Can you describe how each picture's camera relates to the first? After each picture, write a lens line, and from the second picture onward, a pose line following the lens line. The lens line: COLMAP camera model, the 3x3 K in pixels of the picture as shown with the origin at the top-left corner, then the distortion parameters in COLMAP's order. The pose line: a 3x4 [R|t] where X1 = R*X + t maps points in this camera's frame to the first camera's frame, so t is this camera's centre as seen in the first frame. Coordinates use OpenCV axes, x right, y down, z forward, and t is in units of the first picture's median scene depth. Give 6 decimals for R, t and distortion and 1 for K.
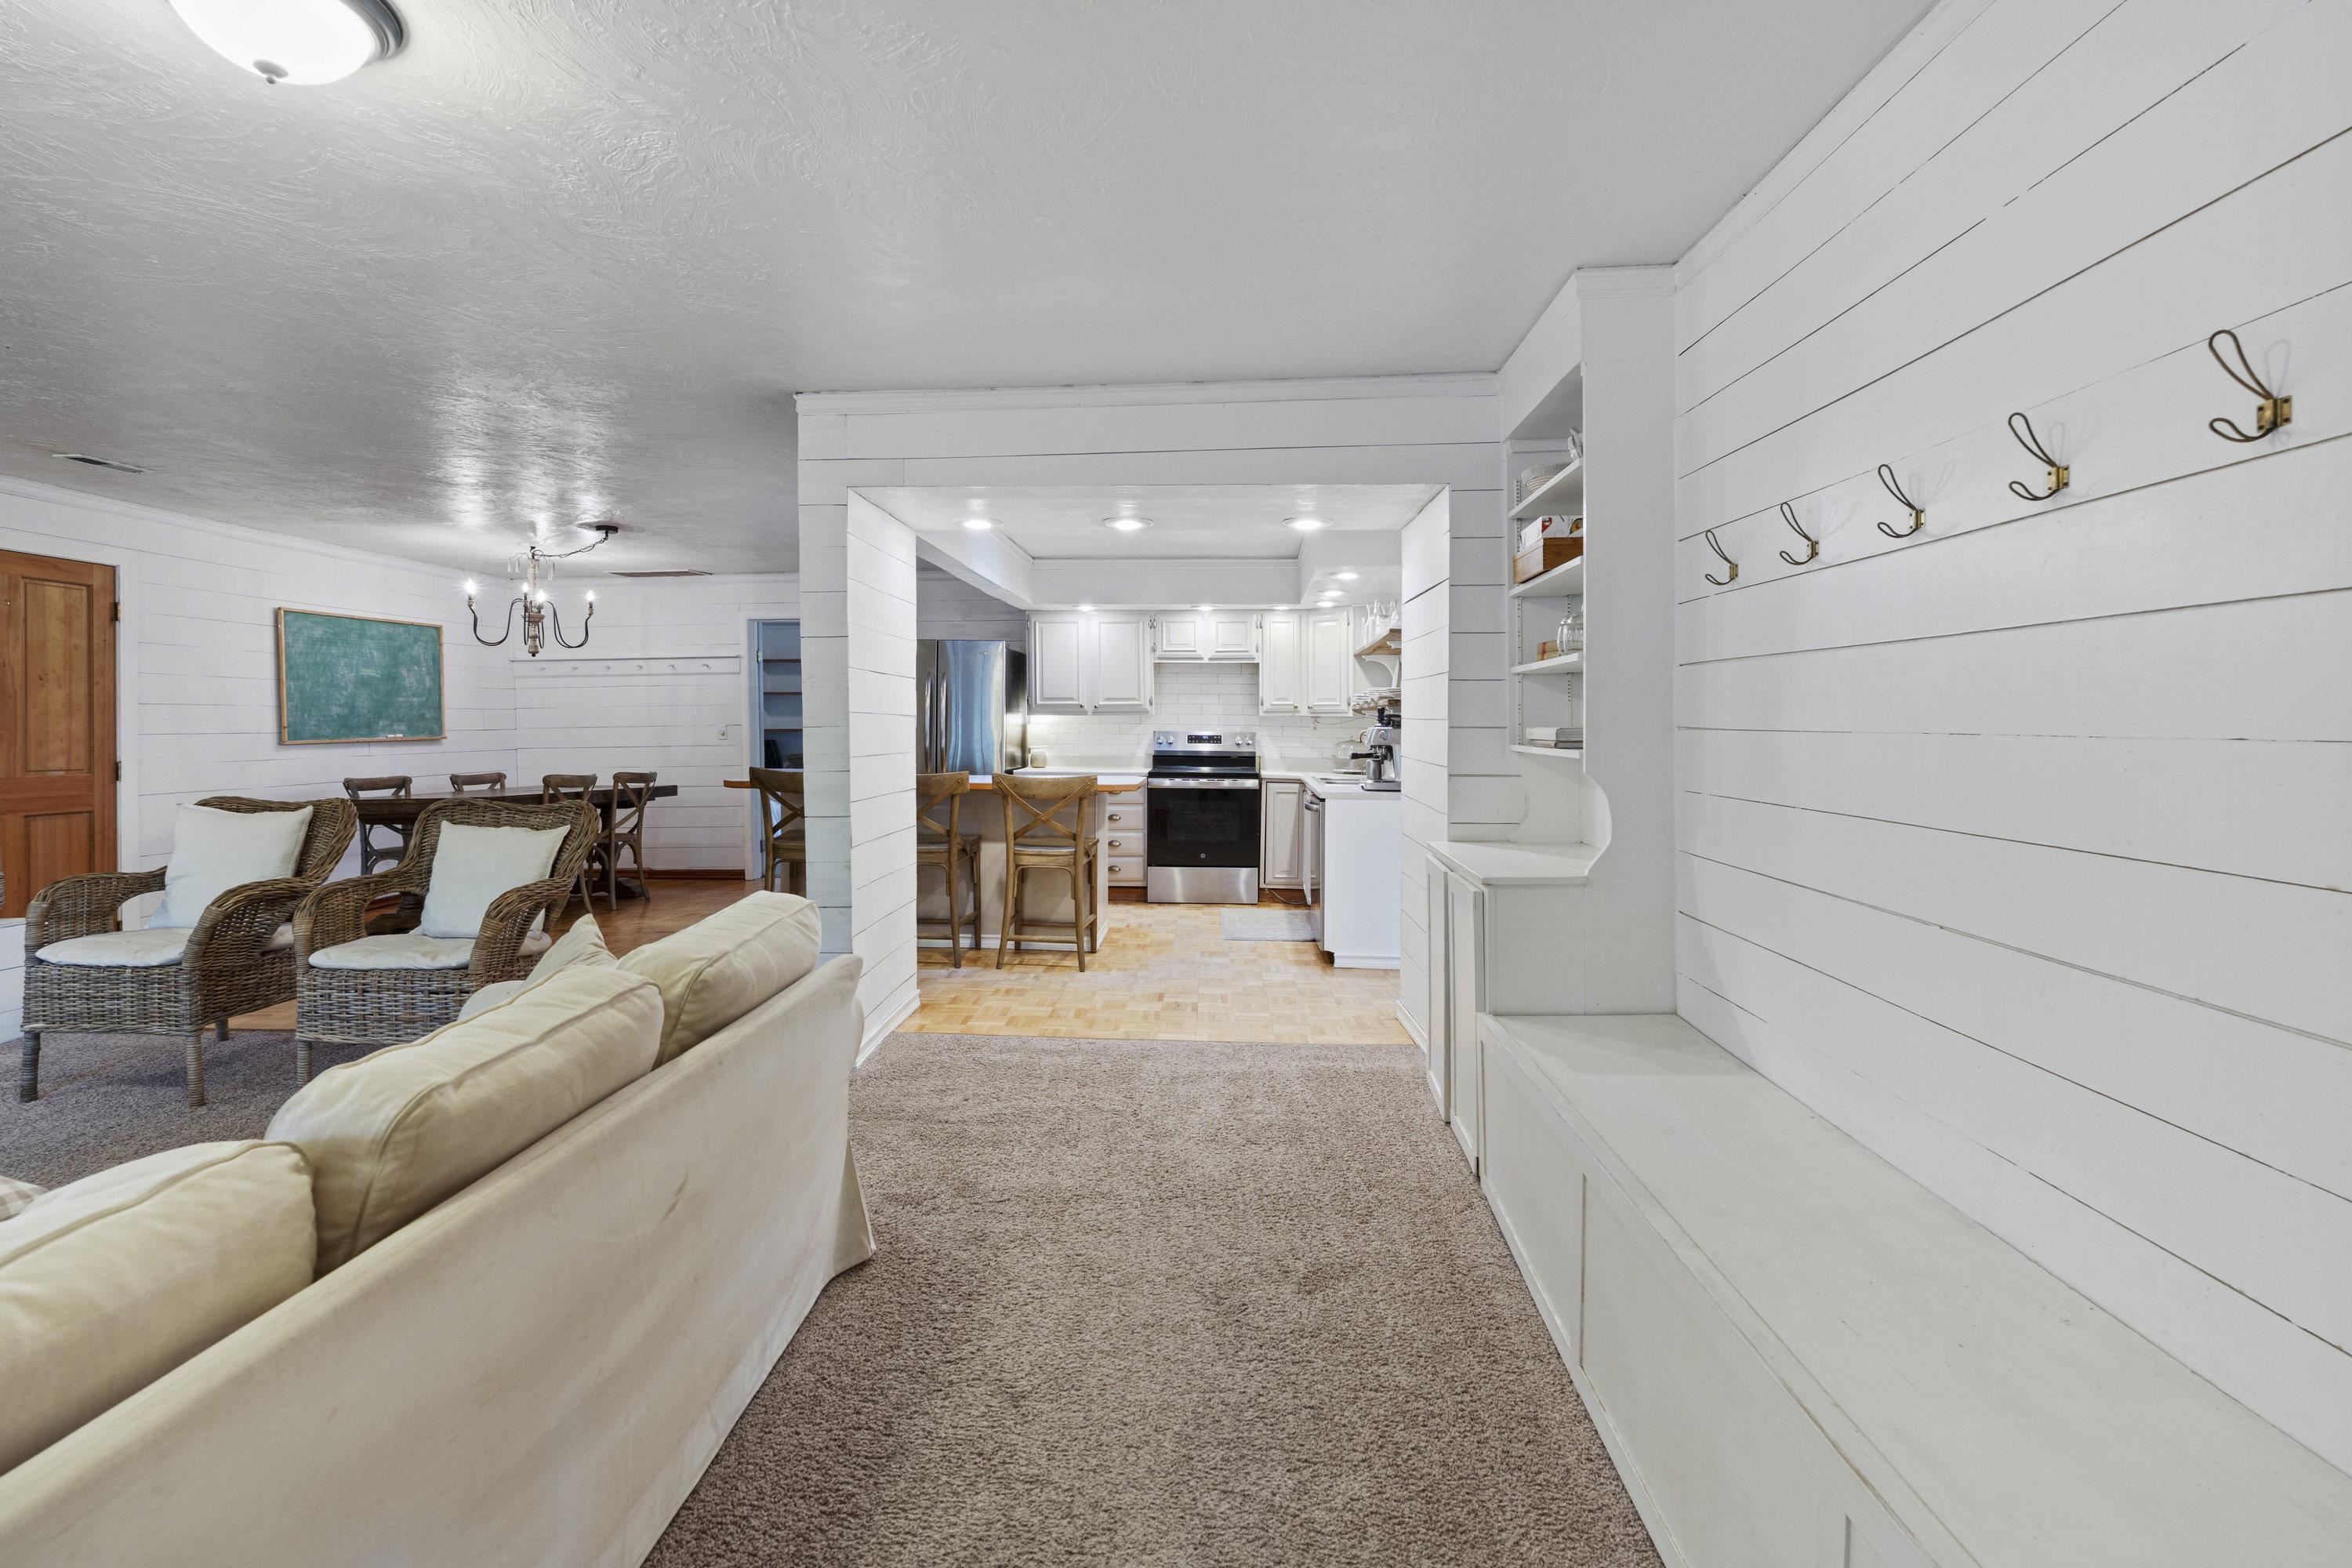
lens RADIAL K [[1045.6, 0, 1176.4], [0, 1045.6, 735.8], [0, 0, 1]] dist [-0.002061, -0.000482]
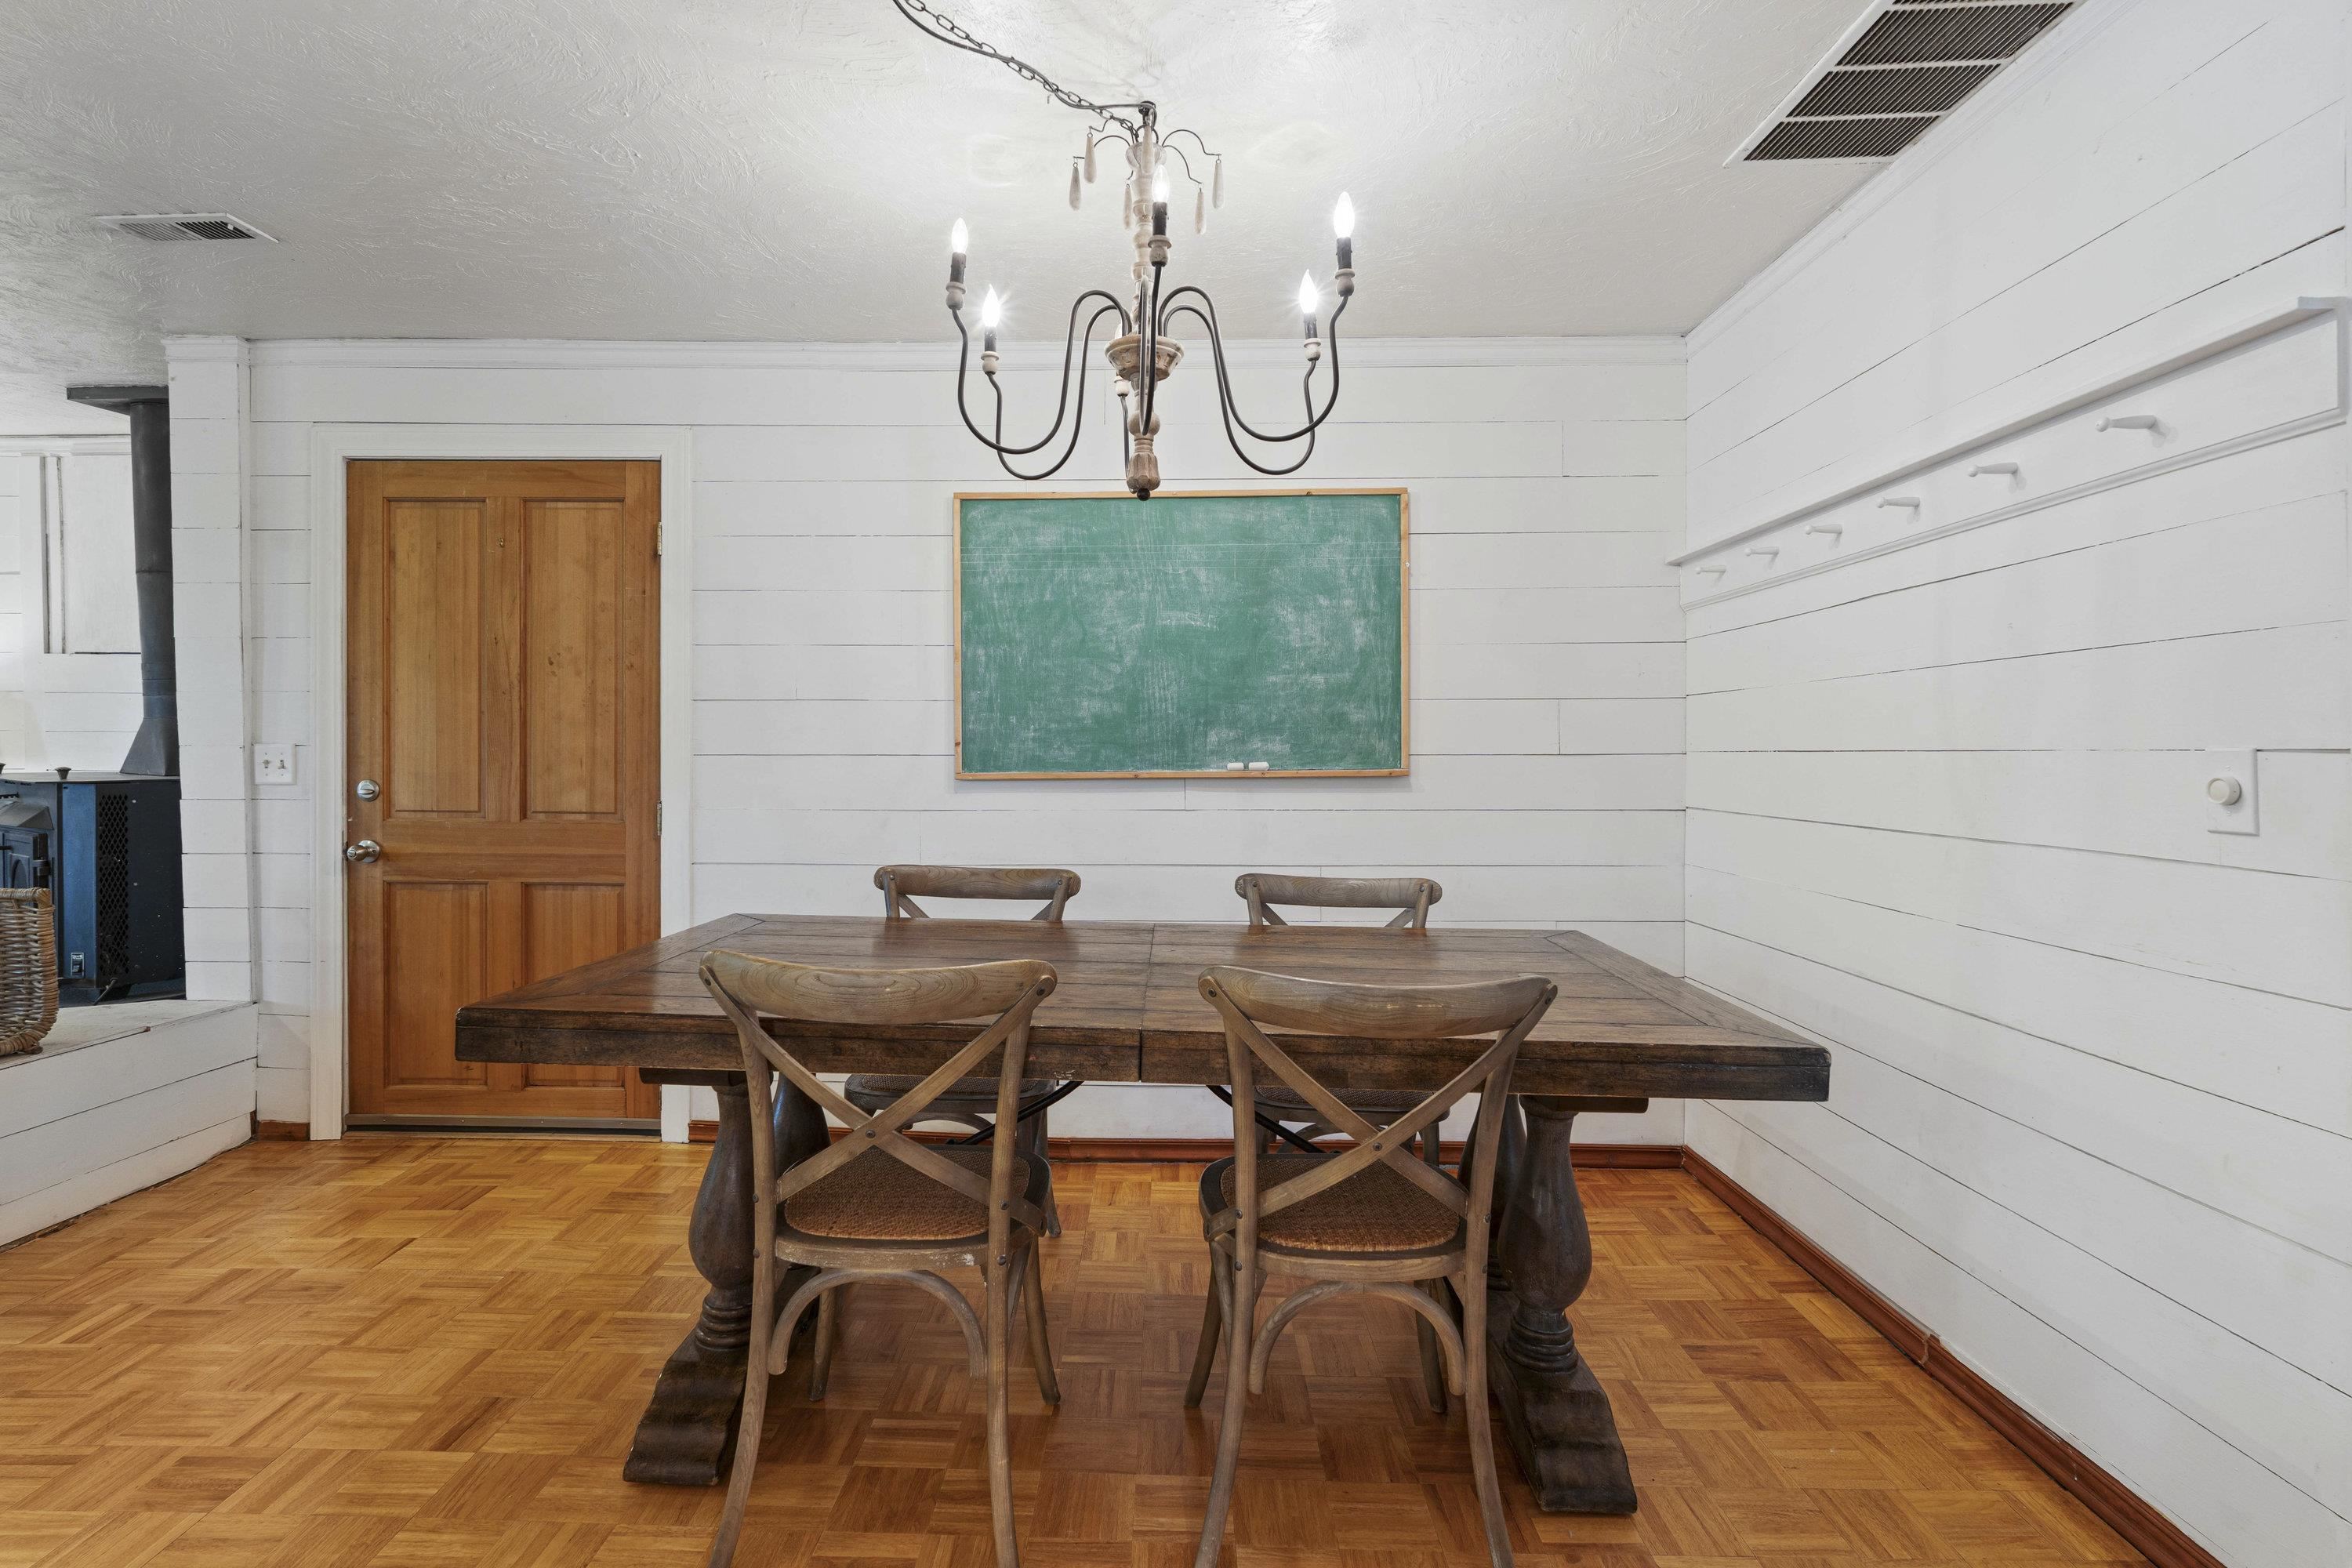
lens RADIAL K [[1119.1, 0, 1169.0], [0, 1119.1, 764.3], [0, 0, 1]] dist [-0.003616, -0.000237]
pose [[0.024316, 0.026599, -0.999350, -0.288805], [-0.013823, 0.999559, 0.026268, -0.011624], [0.999609, 0.013175, 0.024673, 0.926861]]
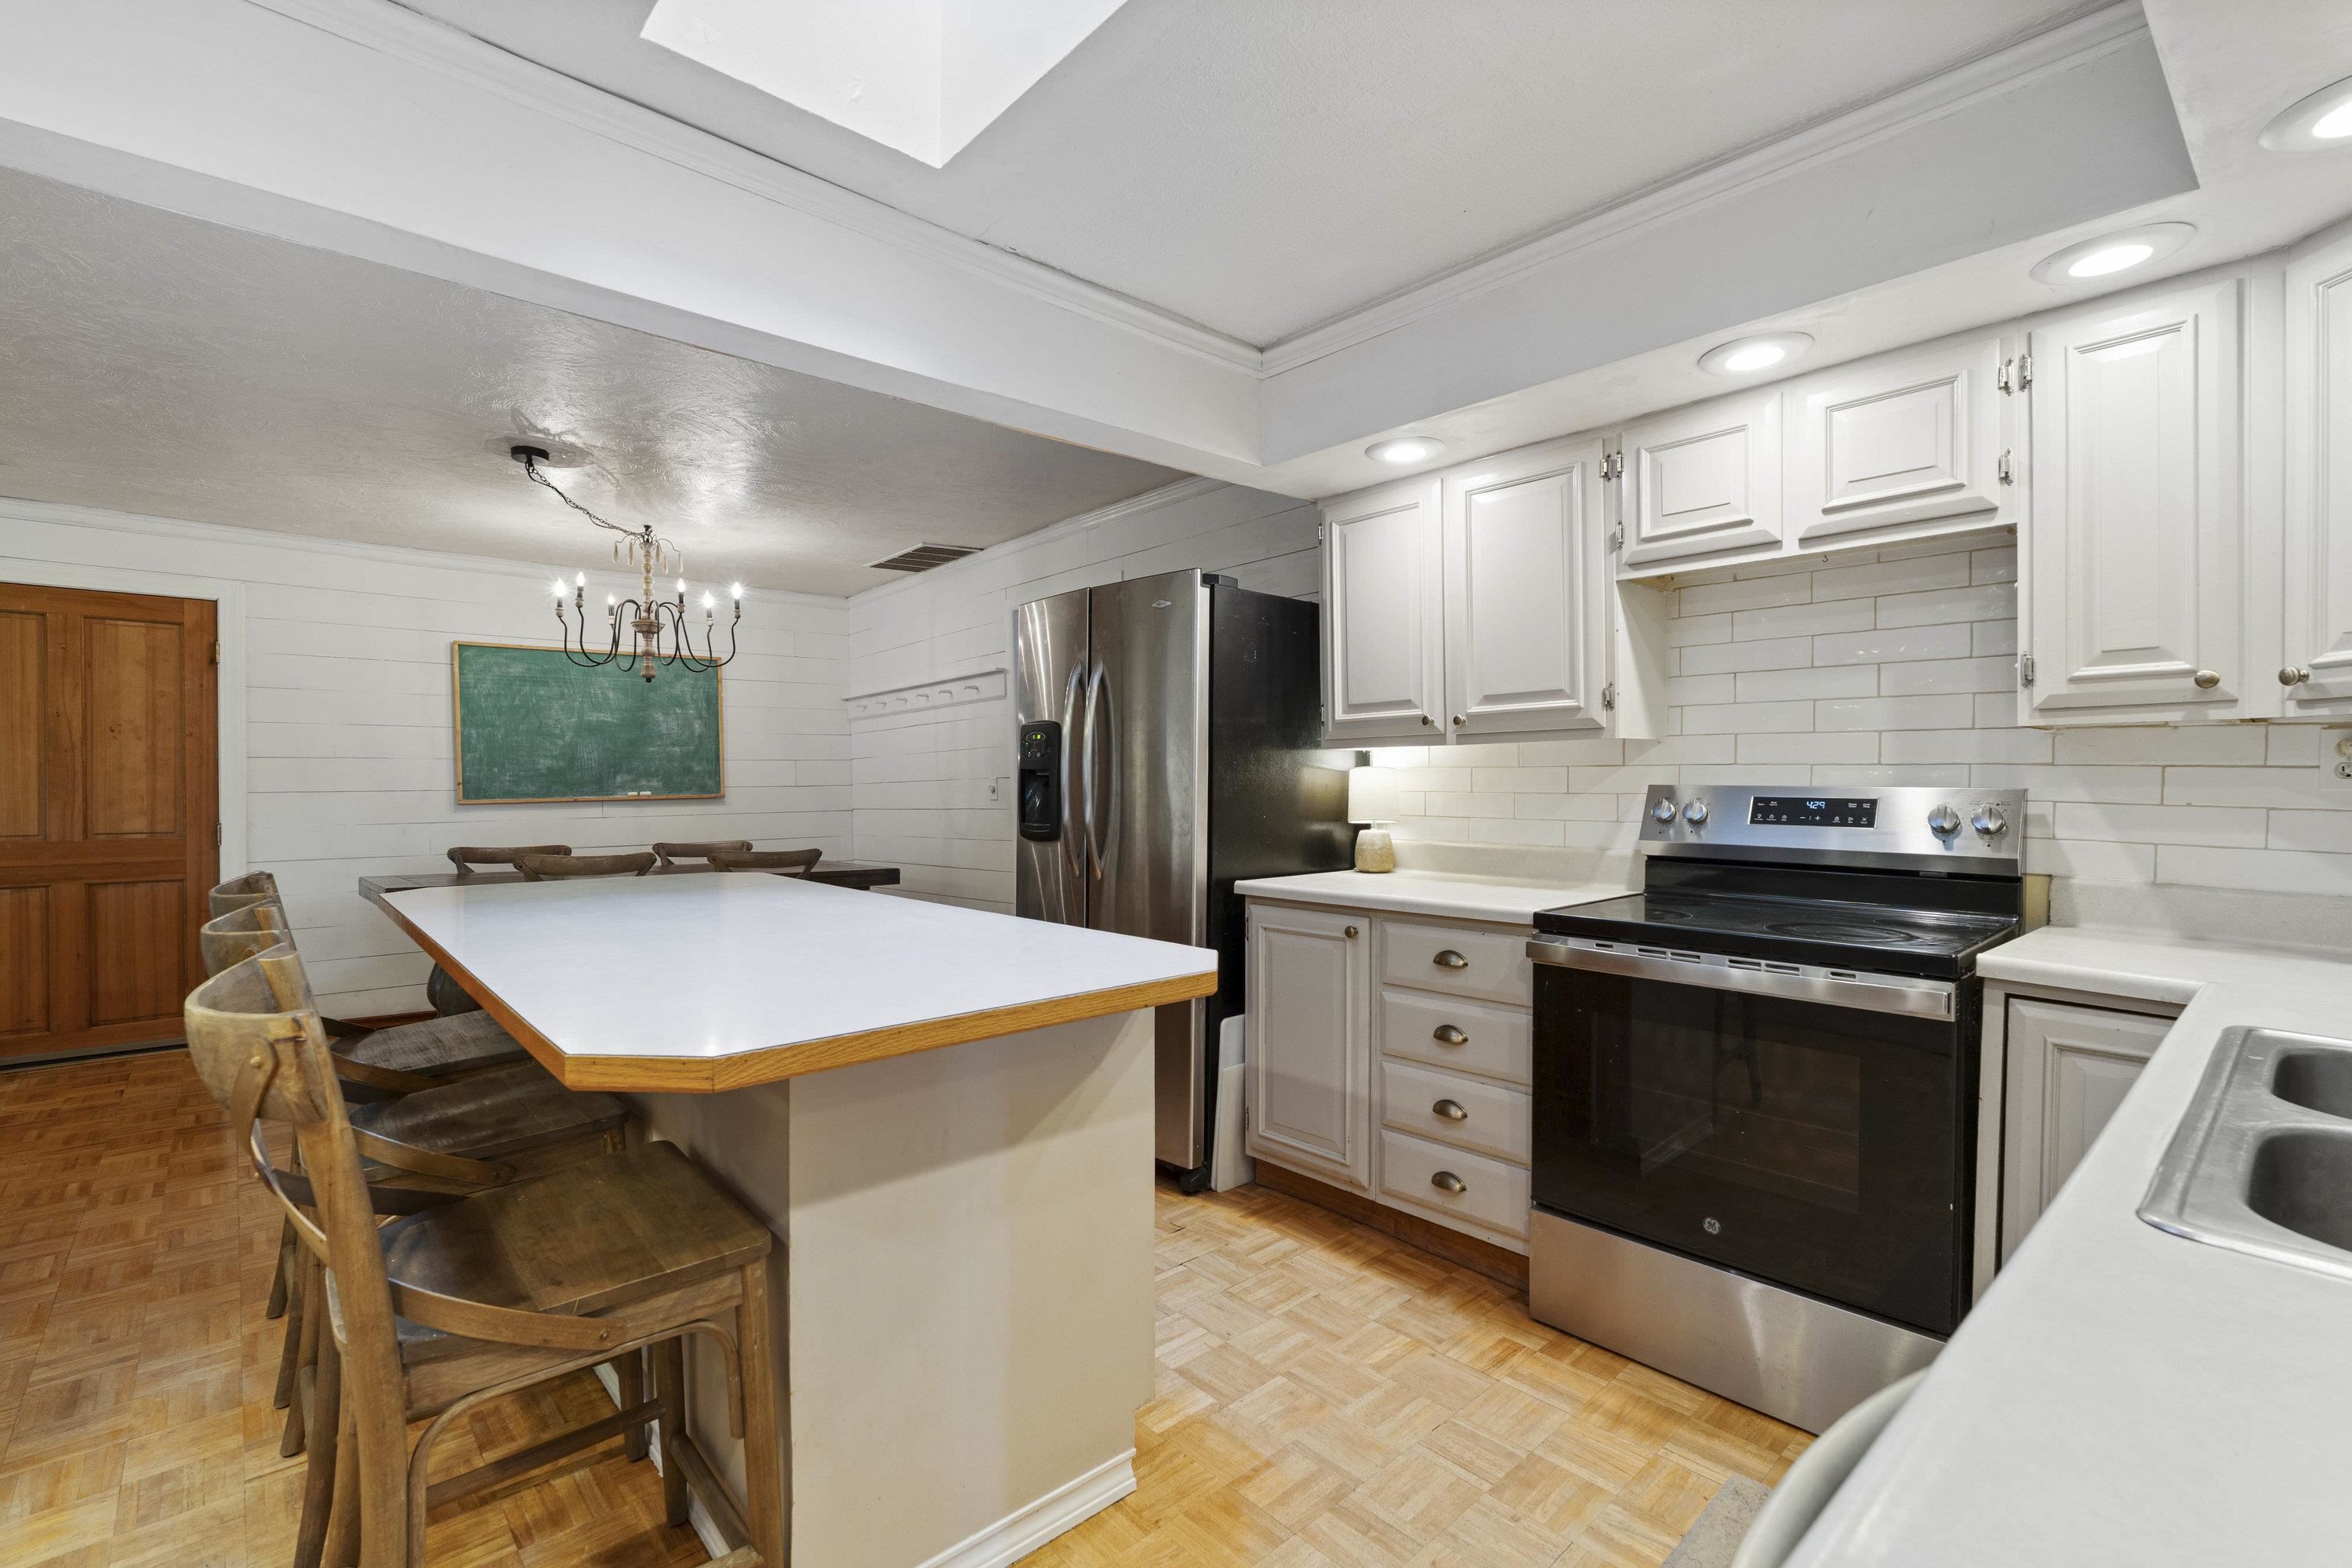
lens RADIAL K [[1036.1, 0, 1176.7], [0, 1036.1, 796.0], [0, 0, 1]] dist [-0.002499, -0.000117]
pose [[0.699502, 0.004901, -0.714613, 0.124283], [-0.001044, 0.999982, 0.005836, -0.003117], [0.714630, -0.003337, 0.699495, 0.709340]]
